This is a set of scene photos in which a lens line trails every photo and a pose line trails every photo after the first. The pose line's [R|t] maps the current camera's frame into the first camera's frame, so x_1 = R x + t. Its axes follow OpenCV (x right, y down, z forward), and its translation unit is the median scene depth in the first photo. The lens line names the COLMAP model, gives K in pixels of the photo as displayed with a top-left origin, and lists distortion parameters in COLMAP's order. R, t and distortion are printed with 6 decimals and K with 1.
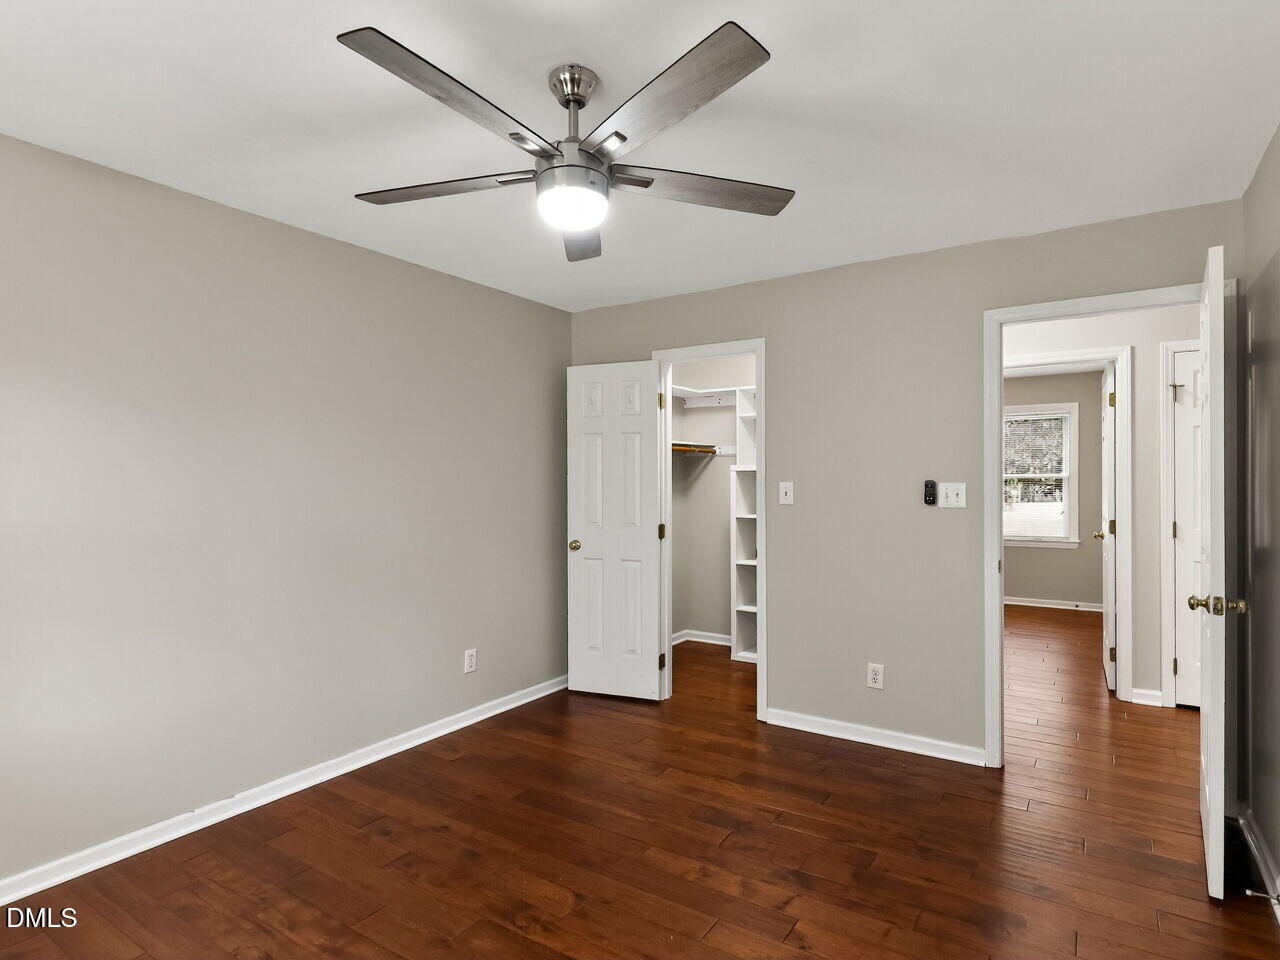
lens RADIAL K [[680.1, 0, 655.1], [0, 680.1, 483.4], [0, 0, 1]] dist [0.001563, 0.000213]
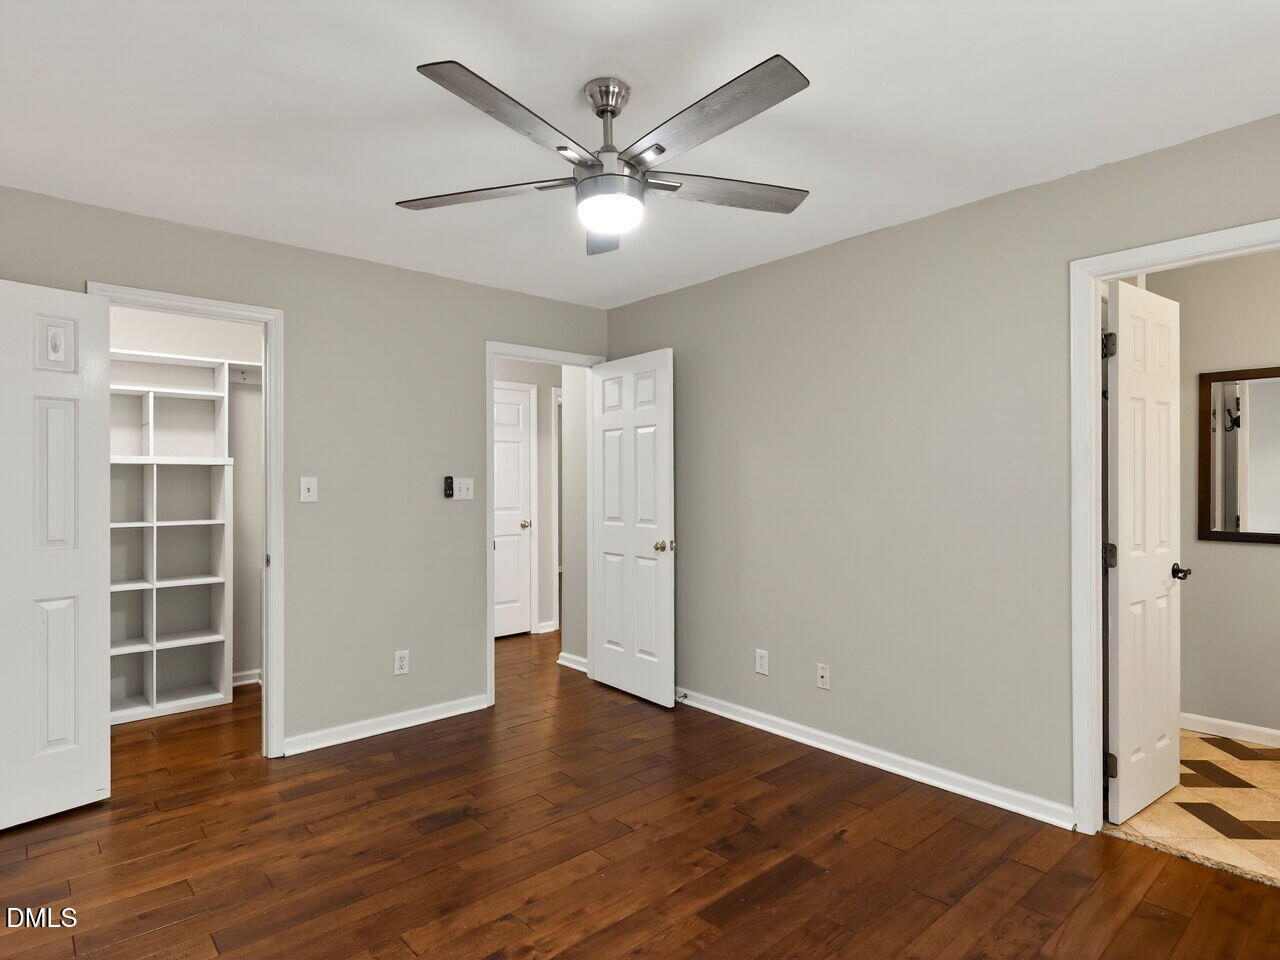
lens RADIAL K [[680.1, 0, 655.1], [0, 680.1, 483.4], [0, 0, 1]] dist [0.001563, 0.000213]
pose [[0.290549, -0.003678, 0.956853, -0.602761], [0.003121, 0.999991, 0.002896, 0.005226], [-0.956855, 0.002145, 0.290558, 0.340147]]
